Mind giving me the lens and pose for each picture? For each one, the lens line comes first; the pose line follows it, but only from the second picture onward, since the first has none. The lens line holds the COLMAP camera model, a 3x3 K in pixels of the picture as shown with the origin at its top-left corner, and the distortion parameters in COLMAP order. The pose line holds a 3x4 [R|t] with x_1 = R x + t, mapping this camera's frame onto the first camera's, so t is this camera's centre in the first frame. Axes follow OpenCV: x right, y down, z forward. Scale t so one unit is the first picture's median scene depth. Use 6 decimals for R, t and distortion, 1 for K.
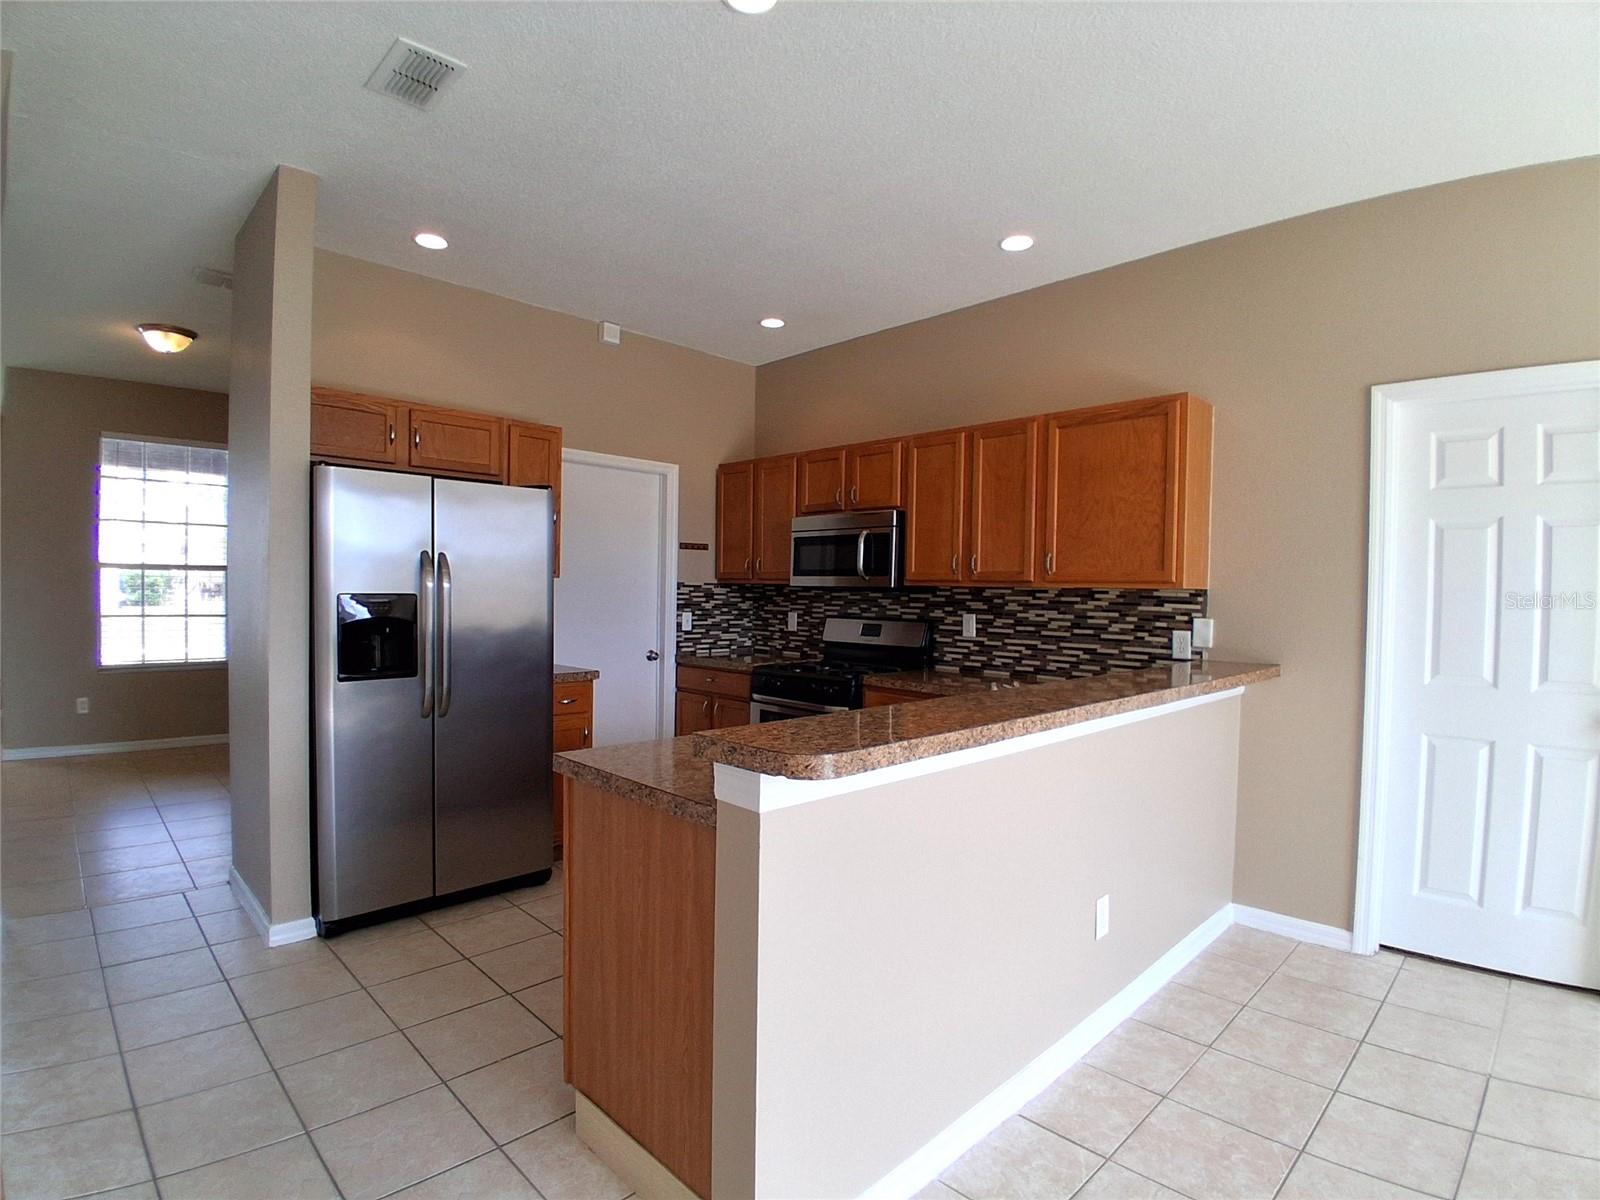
lens RADIAL K [[795.4, 0, 803.8], [0, 795.4, 616.9], [0, 0, 1]] dist [0.002221, -0.040931]
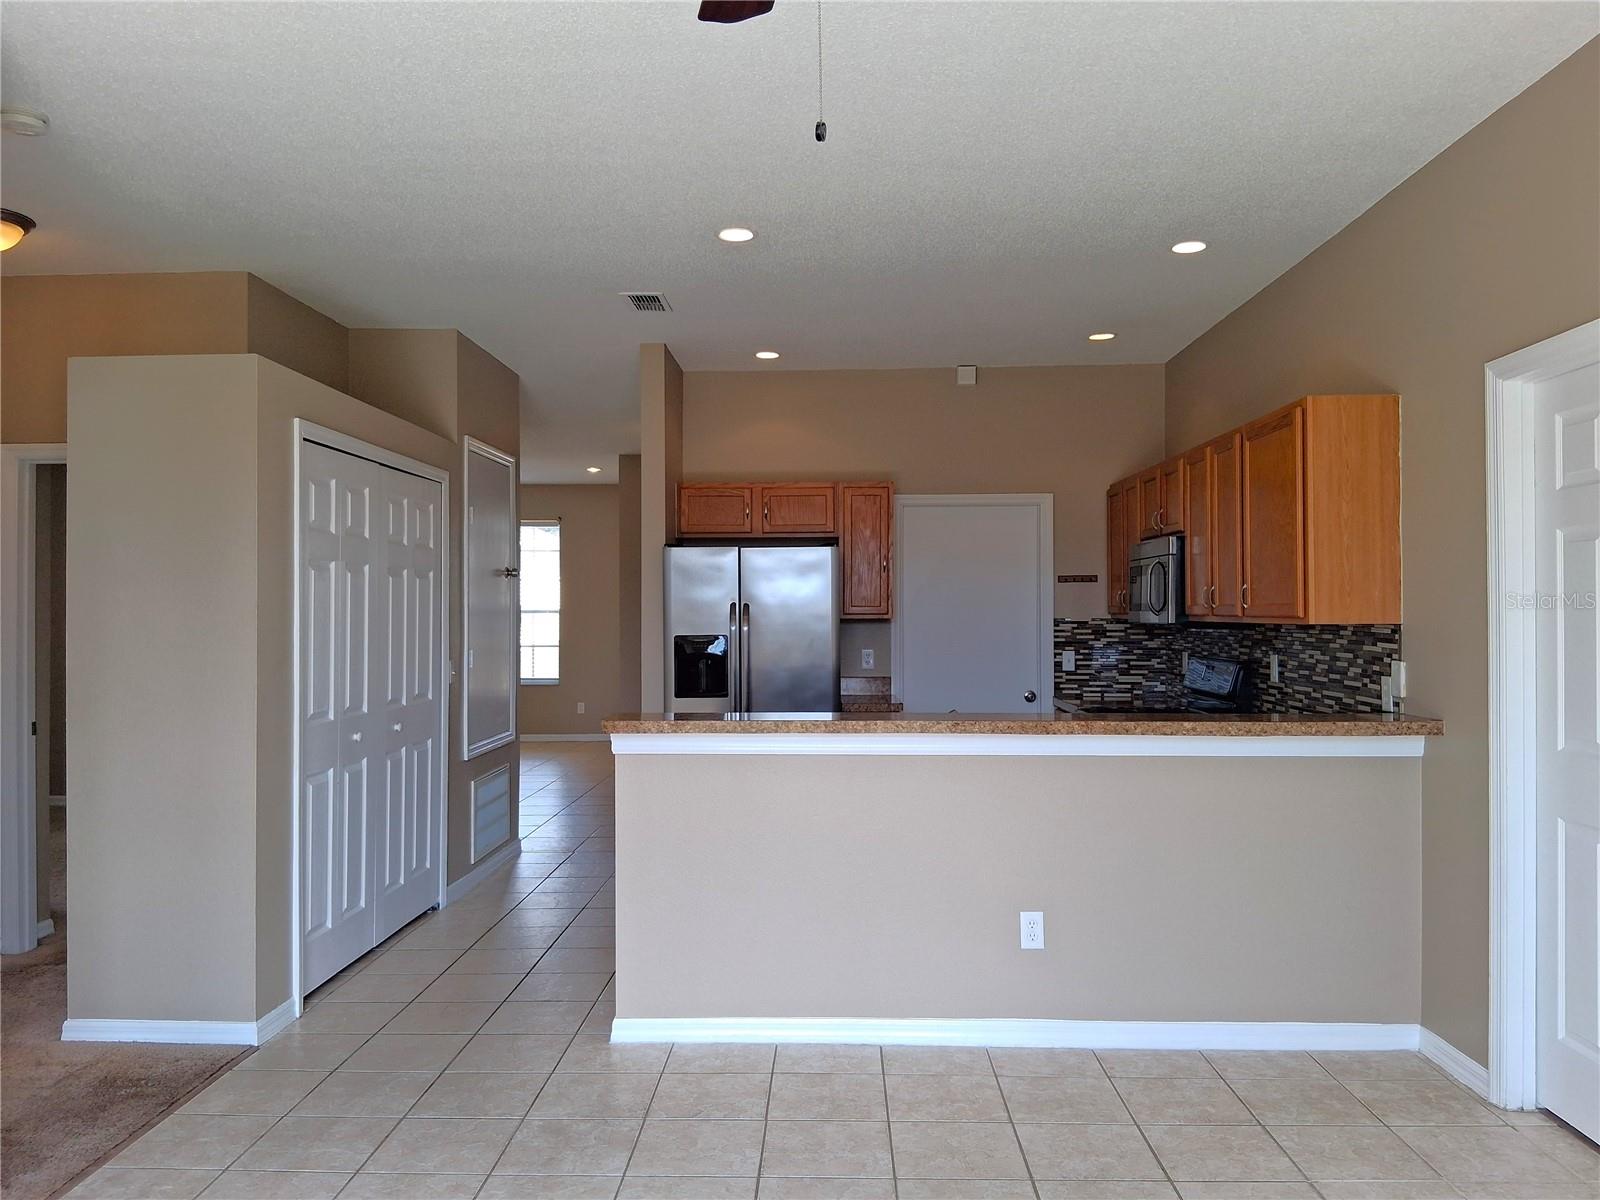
lens RADIAL K [[1225.2, 0, 800.0], [0, 1225.2, 600.0], [0, 0, 1]] dist [0.001548, -0.006831]
pose [[0.680080, -0.025293, -0.732701, 0.692496], [-0.010375, 0.998973, -0.044114, 0.000953], [0.733064, 0.037602, 0.679119, -0.193654]]
